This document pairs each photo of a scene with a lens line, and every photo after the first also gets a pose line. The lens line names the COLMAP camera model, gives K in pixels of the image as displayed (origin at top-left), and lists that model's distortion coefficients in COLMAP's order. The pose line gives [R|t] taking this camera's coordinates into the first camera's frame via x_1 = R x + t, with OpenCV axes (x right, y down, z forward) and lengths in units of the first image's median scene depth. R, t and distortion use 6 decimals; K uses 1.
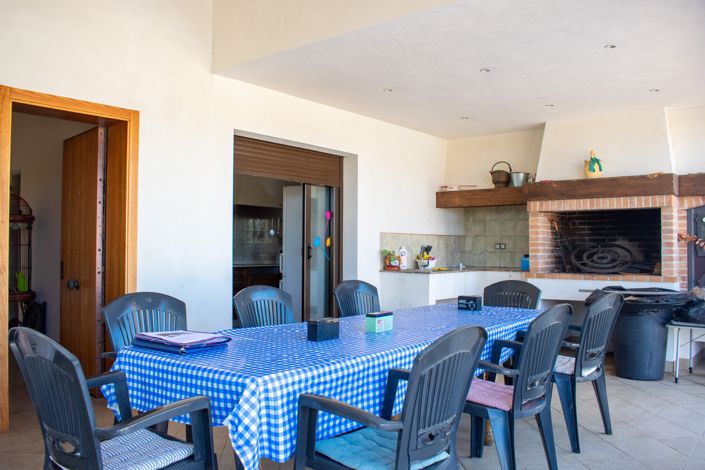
lens RADIAL K [[655.6, 0, 352.5], [0, 655.6, 235.0], [0, 0, 1]] dist [-0.091169, -0.004045]
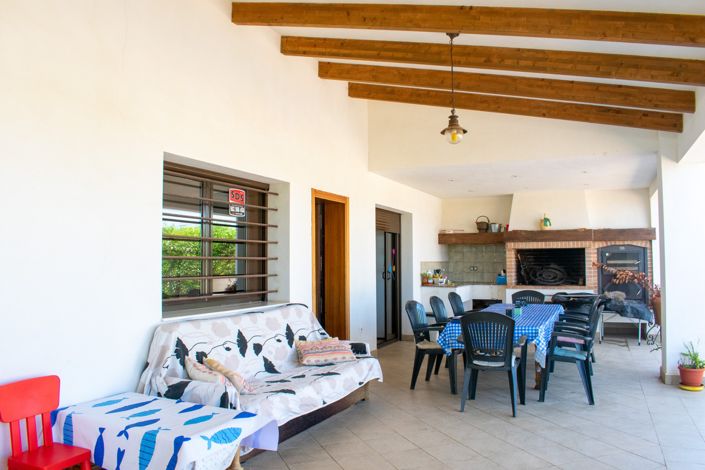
lens RADIAL K [[655.6, 0, 352.5], [0, 655.6, 235.0], [0, 0, 1]] dist [-0.091169, -0.004045]
pose [[0.953752, 0.002772, 0.300583, -0.640169], [0.001175, 0.999915, -0.012950, -0.052614], [-0.300593, 0.012704, 0.953668, -0.495193]]
